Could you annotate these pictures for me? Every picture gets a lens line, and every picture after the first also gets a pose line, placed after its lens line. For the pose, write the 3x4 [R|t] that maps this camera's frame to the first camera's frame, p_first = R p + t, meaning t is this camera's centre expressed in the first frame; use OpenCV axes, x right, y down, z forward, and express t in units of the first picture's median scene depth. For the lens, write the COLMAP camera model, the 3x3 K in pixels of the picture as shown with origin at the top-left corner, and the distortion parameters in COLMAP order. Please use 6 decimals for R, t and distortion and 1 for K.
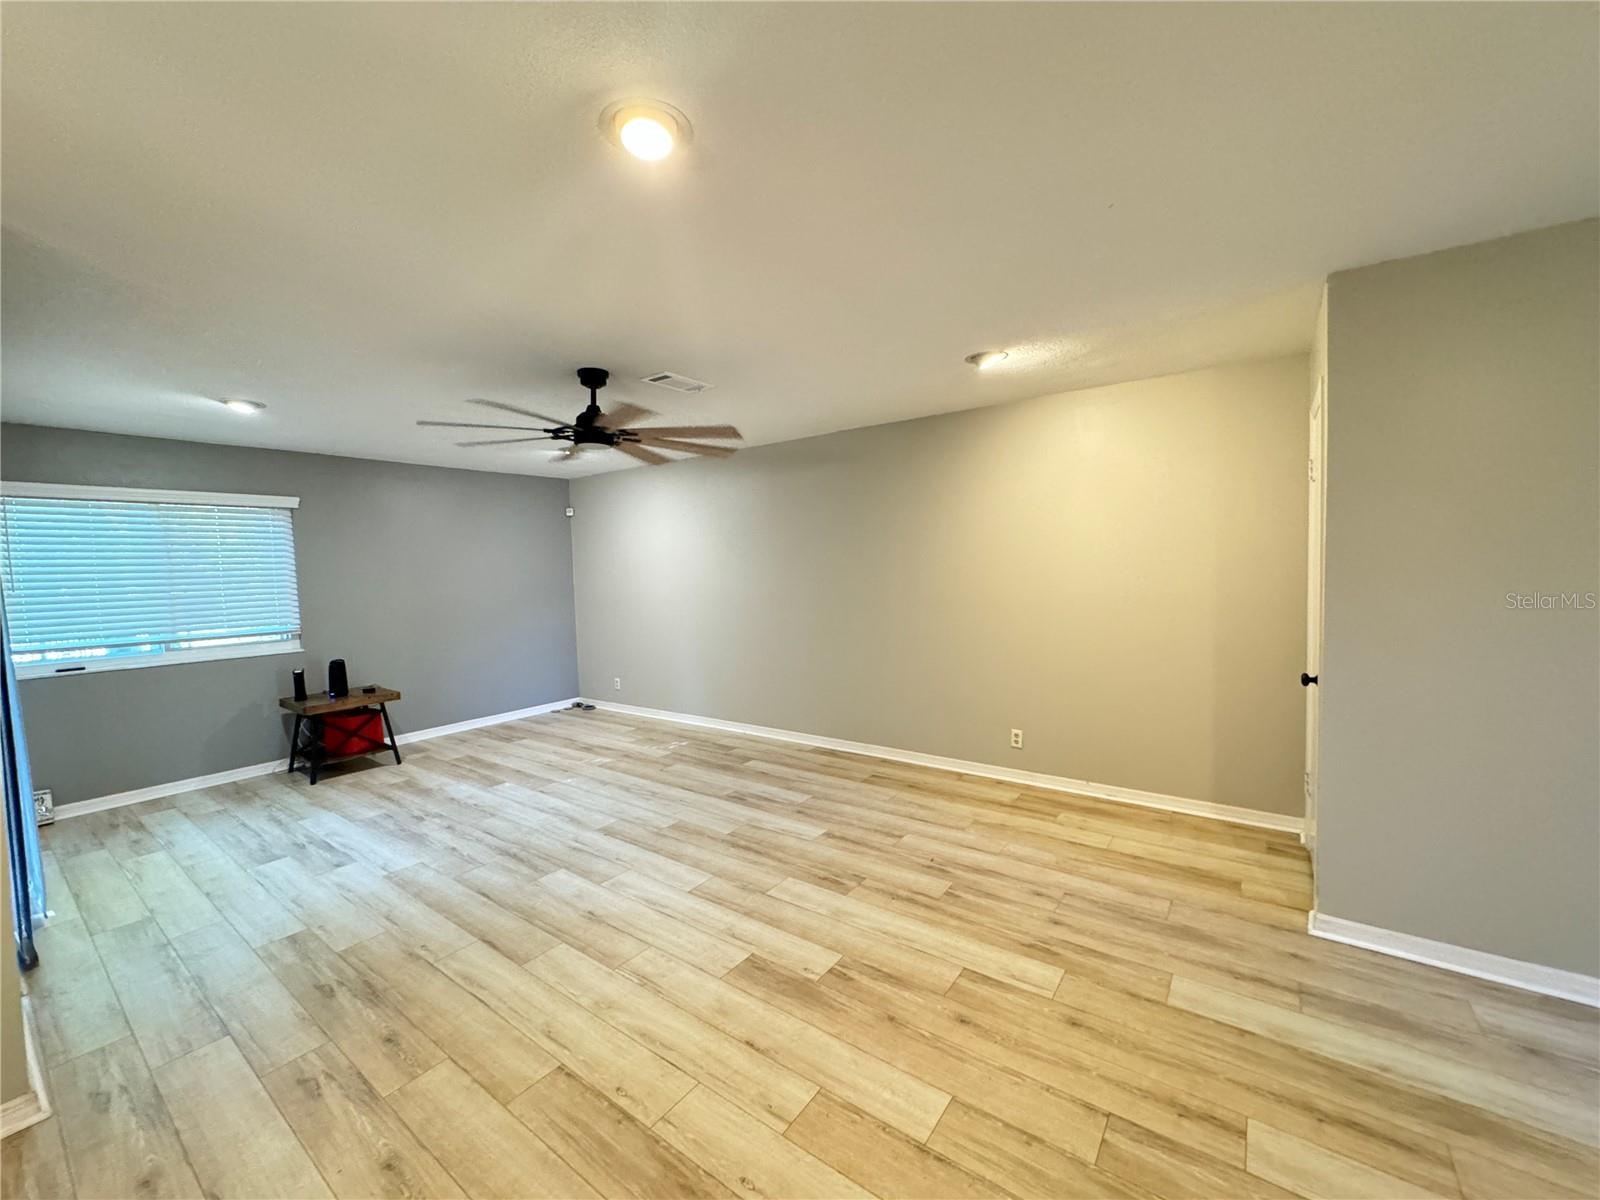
lens RADIAL K [[633.3, 0, 800.0], [0, 633.3, 600.0], [0, 0, 1]] dist [0.000318, -0.000445]
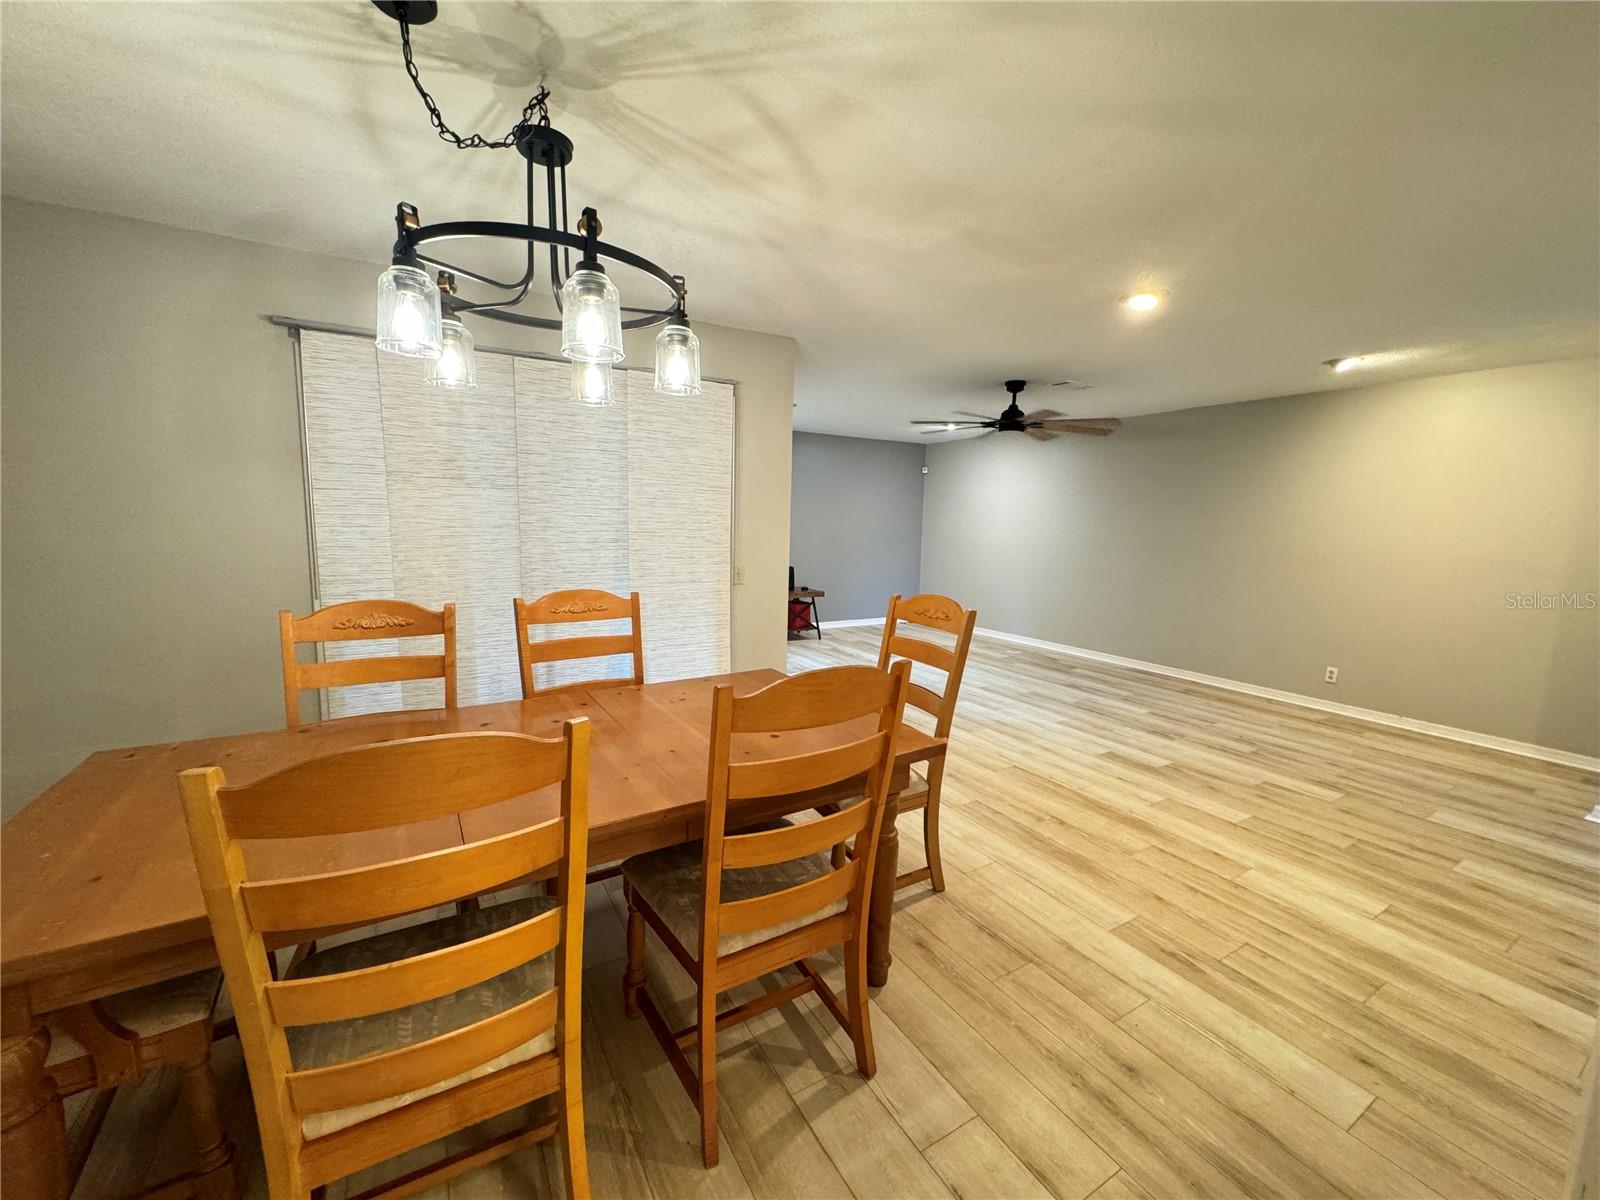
lens RADIAL K [[633.3, 0, 800.0], [0, 633.3, 600.0], [0, 0, 1]] dist [0.000318, -0.000445]
pose [[0.918479, 0.097462, -0.383273, -0.183901], [-0.069234, 0.993817, 0.086805, 0.064389], [0.389364, -0.053194, 0.919547, -0.660898]]
